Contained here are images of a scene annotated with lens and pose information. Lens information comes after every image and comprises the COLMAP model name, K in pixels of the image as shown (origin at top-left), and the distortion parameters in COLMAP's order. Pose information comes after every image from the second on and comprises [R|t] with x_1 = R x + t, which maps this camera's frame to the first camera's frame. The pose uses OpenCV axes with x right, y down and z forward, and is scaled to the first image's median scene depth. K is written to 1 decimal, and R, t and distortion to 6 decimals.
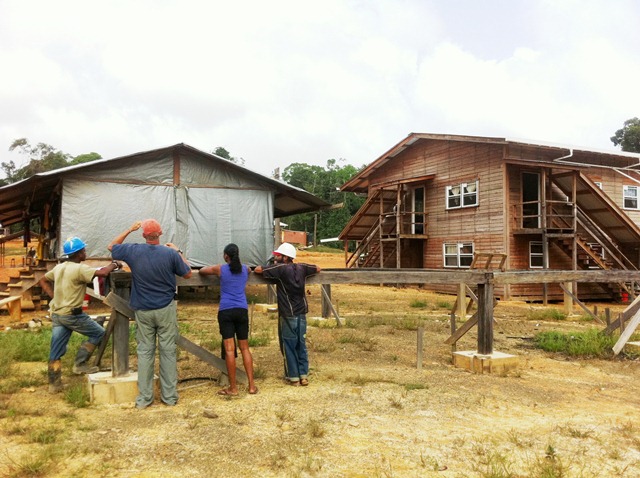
lens RADIAL K [[544.5, 0, 319.0], [0, 544.5, 243.3], [0, 0, 1]] dist [0.016633, -0.006024]
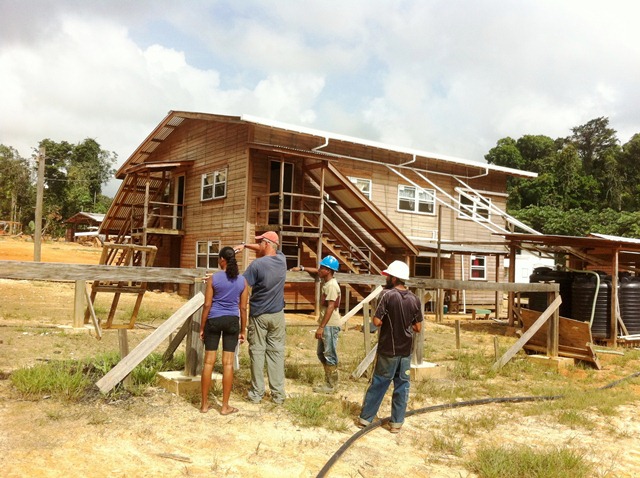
lens RADIAL K [[544.5, 0, 321.3], [0, 544.5, 236.2], [0, 0, 1]] dist [0.016633, -0.006024]
pose [[0.986204, 0.041915, 0.160138, 0.292161], [-0.037867, 0.998883, -0.028249, 0.009798], [-0.161144, 0.021795, 0.986690, 0.131289]]
